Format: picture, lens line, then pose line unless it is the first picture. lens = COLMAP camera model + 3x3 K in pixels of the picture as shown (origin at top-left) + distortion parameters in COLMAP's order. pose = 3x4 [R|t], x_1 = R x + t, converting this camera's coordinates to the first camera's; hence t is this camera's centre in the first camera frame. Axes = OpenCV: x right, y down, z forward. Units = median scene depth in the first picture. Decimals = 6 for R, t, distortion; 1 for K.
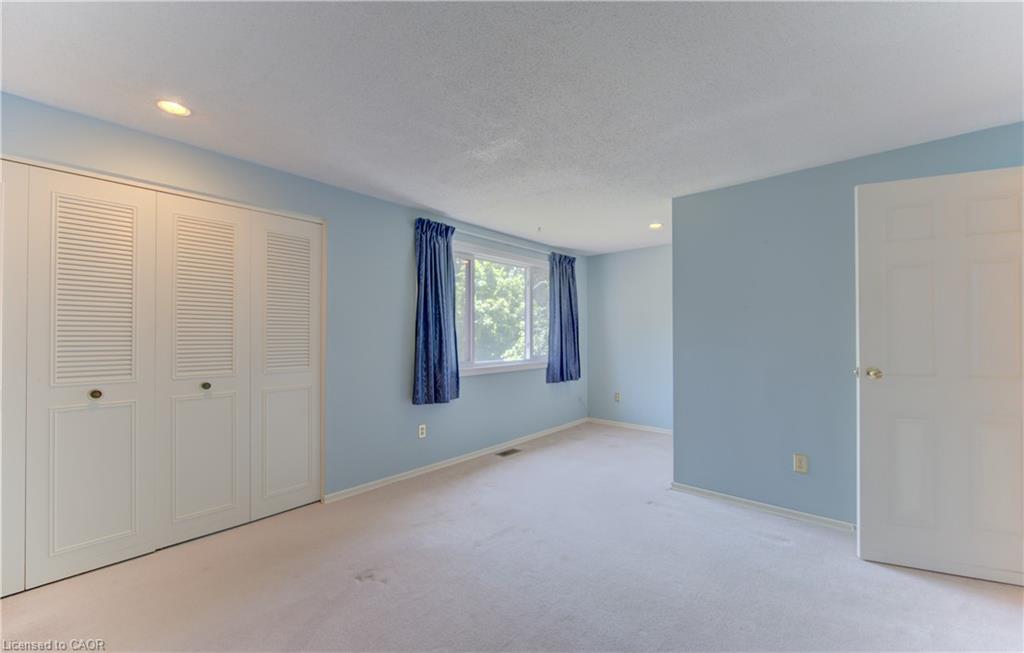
lens RADIAL K [[413.9, 0, 516.1], [0, 413.9, 329.7], [0, 0, 1]] dist [-0.000468, -0.000056]
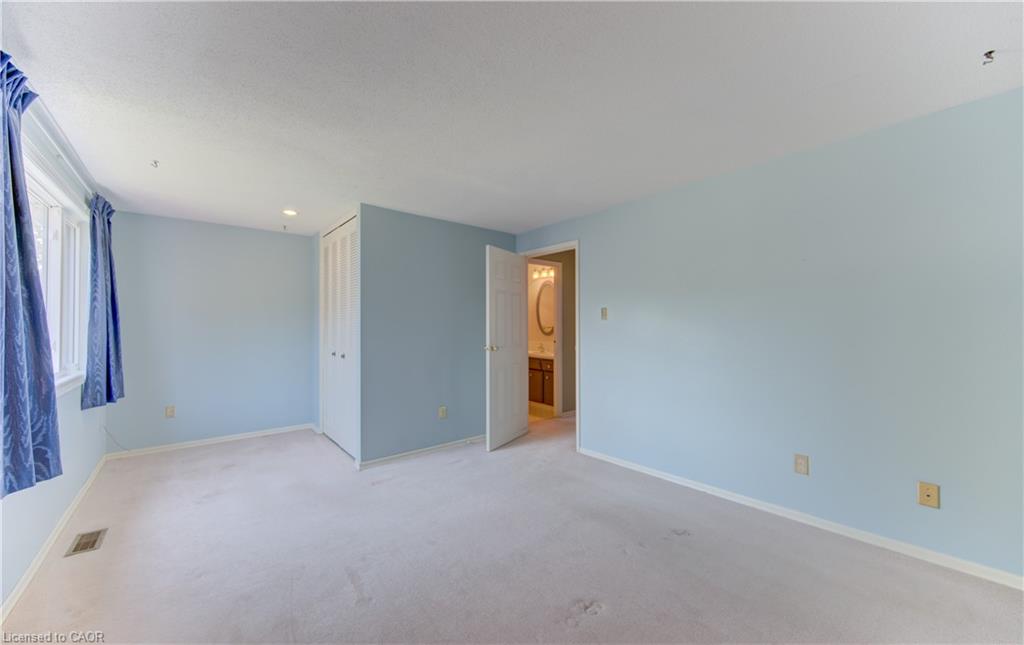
lens RADIAL K [[374.8, 0, 516.4], [0, 374.8, 325.5], [0, 0, 1]] dist [0.001567, -0.000458]
pose [[0.153663, 0.005043, 0.988110, -0.429412], [-0.012224, 0.999920, -0.003202, 0.001691], [-0.988048, -0.011587, 0.153712, 0.355962]]
